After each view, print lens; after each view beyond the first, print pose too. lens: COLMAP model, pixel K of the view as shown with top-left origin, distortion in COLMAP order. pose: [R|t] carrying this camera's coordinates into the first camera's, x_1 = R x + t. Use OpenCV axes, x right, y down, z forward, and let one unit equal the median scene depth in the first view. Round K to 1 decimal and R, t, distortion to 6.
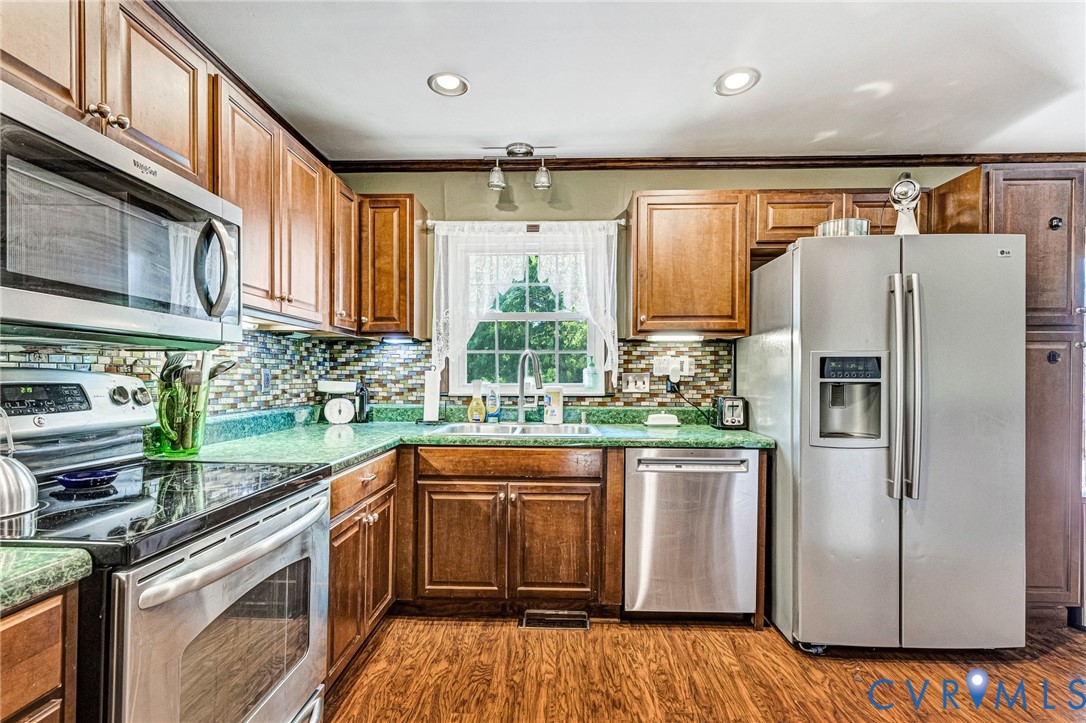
lens RADIAL K [[509.3, 0, 544.4], [0, 509.3, 373.8], [0, 0, 1]] dist [0.001097, -0.000560]
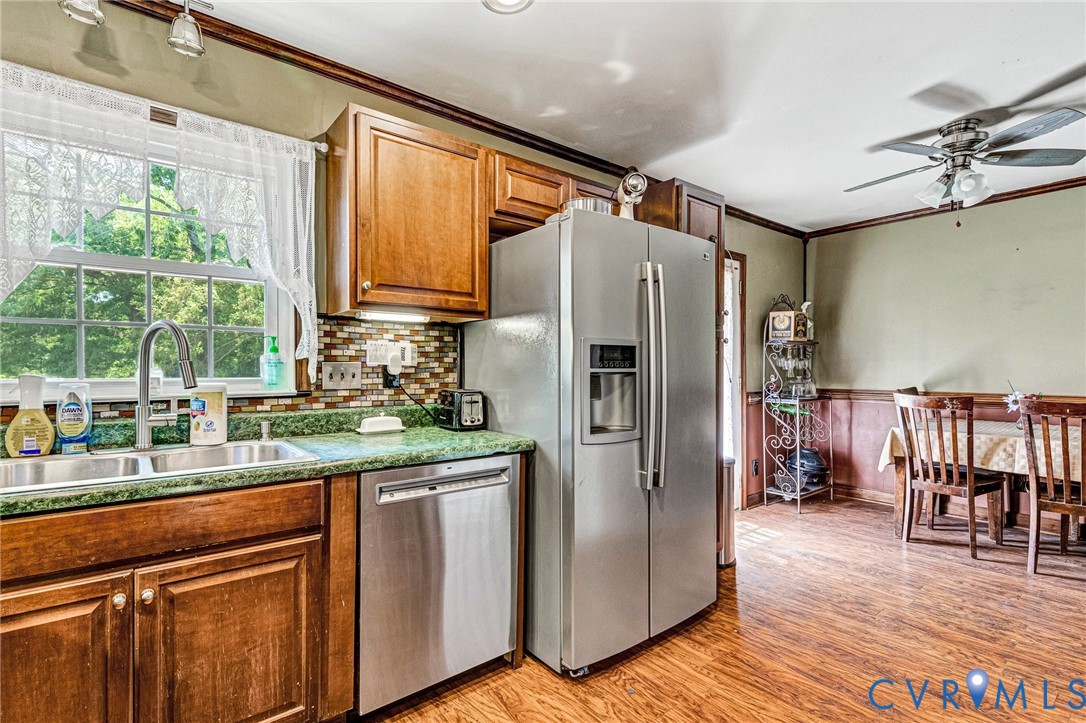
lens RADIAL K [[509.0, 0, 546.8], [0, 509.0, 369.9], [0, 0, 1]] dist [0.003528, 0.000343]
pose [[0.763347, -0.004750, 0.645971, -0.074089], [-0.000826, 0.999965, 0.008330, 0.003303], [-0.645988, -0.006892, 0.763316, 0.286812]]
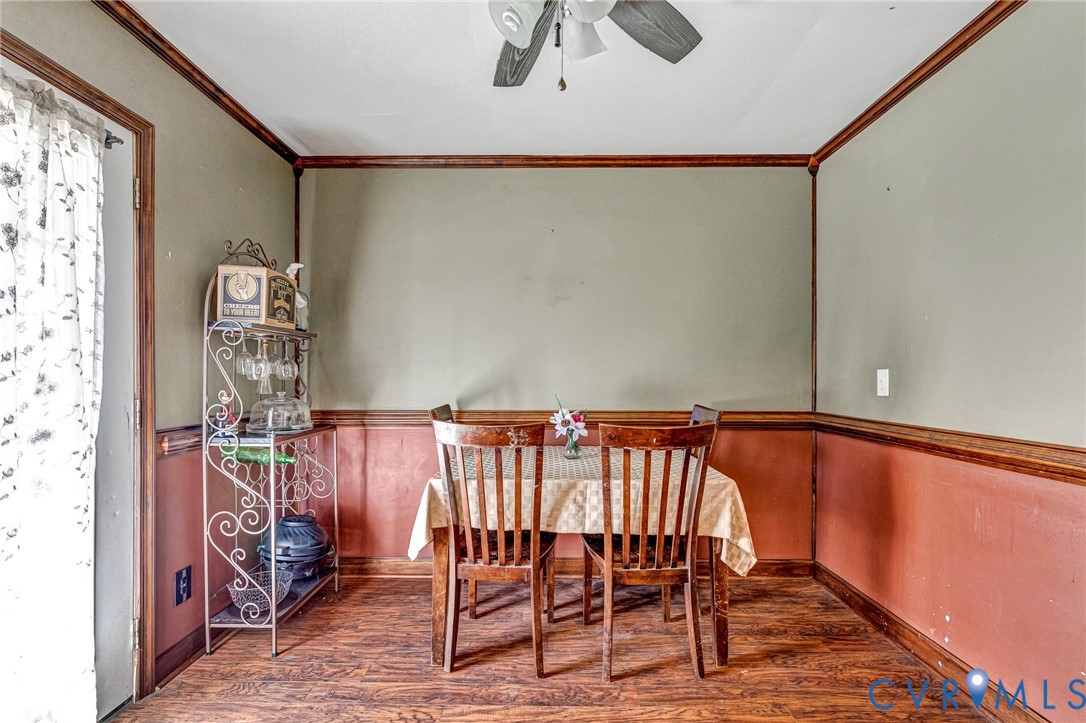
lens RADIAL K [[509.3, 0, 544.4], [0, 509.3, 373.8], [0, 0, 1]] dist [0.001097, -0.000560]
pose [[-0.009118, 0.007226, 0.999932, 0.659572], [-0.005734, 0.999957, -0.007278, 0.007864], [-0.999942, -0.005800, -0.009076, 0.540414]]
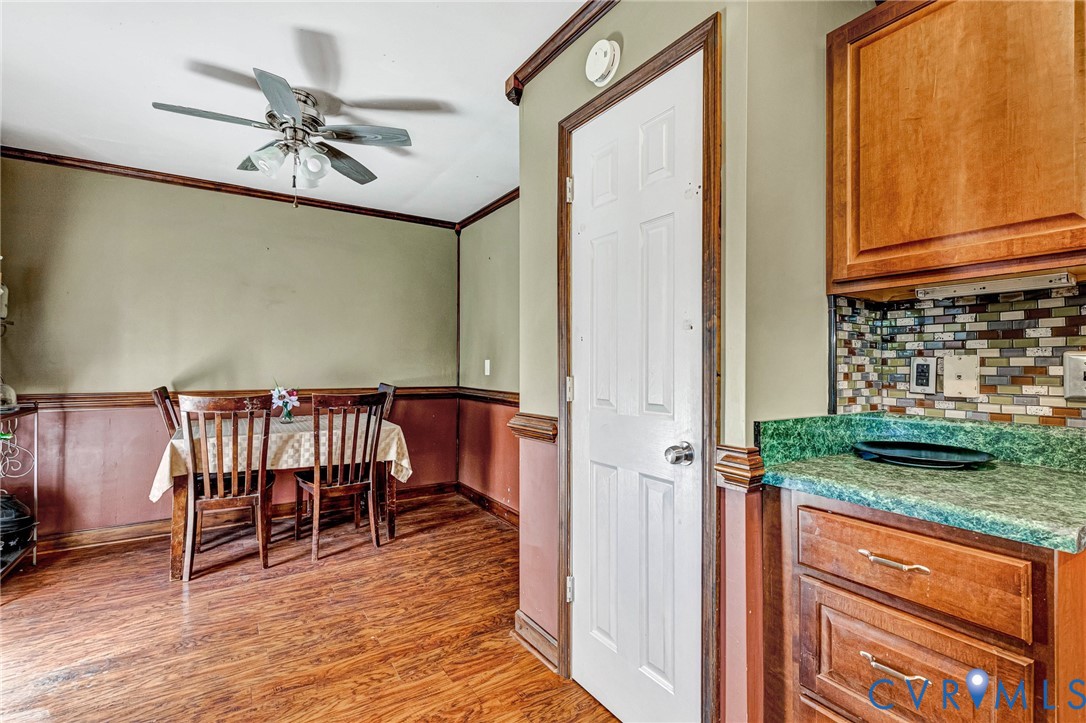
lens RADIAL K [[502.6, 0, 543.0], [0, 502.6, 361.5], [0, 0, 1]] dist [0.012153, 0.000234]
pose [[-0.546340, 0.002156, 0.837561, 0.190029], [-0.008981, 0.999924, -0.008432, 0.006367], [-0.837516, -0.012128, -0.546279, 0.633357]]
